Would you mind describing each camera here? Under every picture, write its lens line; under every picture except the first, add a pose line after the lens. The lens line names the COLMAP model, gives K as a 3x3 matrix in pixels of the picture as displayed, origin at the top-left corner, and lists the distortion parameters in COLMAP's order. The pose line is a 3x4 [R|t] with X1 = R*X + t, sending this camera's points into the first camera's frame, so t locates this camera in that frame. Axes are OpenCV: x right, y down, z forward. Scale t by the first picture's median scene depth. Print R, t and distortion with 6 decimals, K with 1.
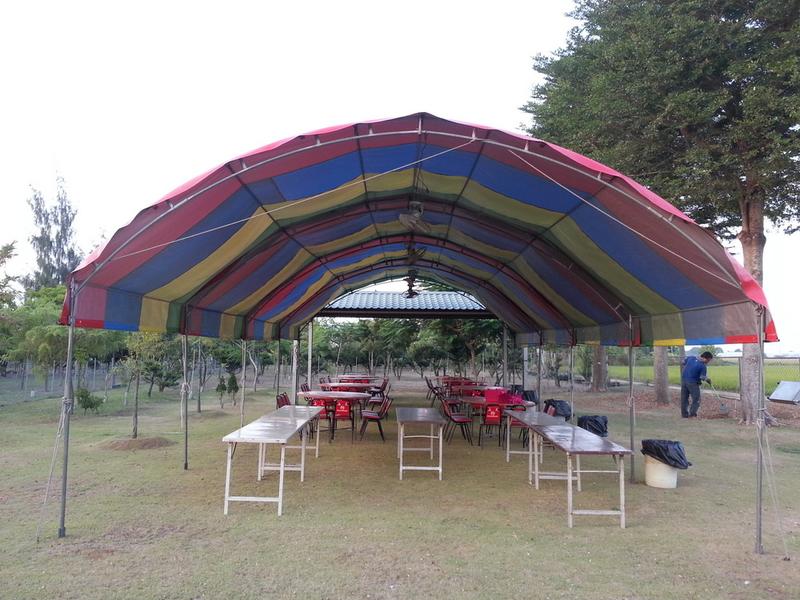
lens RADIAL K [[639.9, 0, 400.0], [0, 639.9, 300.0], [0, 0, 1]] dist [0.083534, -0.139641]
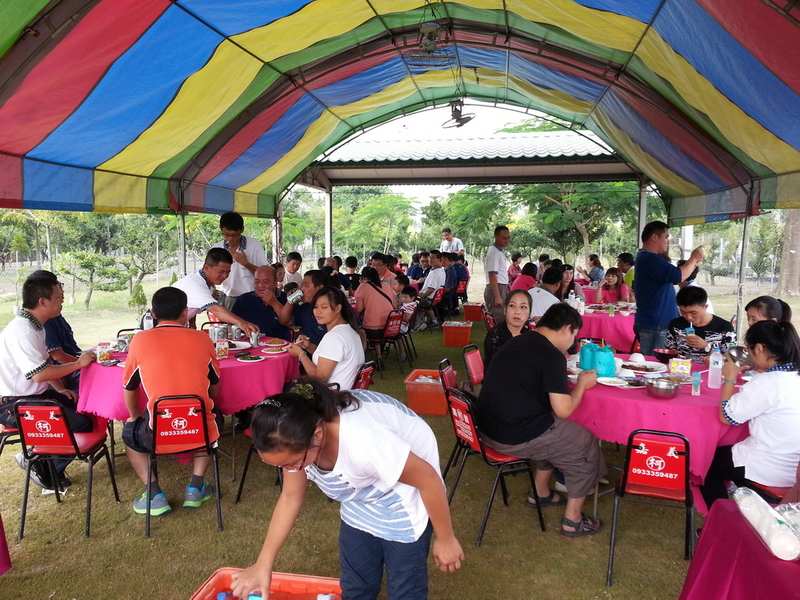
lens RADIAL K [[638.2, 0, 397.1], [0, 638.2, 289.6], [0, 0, 1]] dist [0.127260, -0.242856]
pose [[0.985144, 0.002471, -0.171710, 0.040088], [0.024728, 0.987435, 0.156079, 0.029307], [0.169938, -0.158006, 0.972705, 0.342893]]
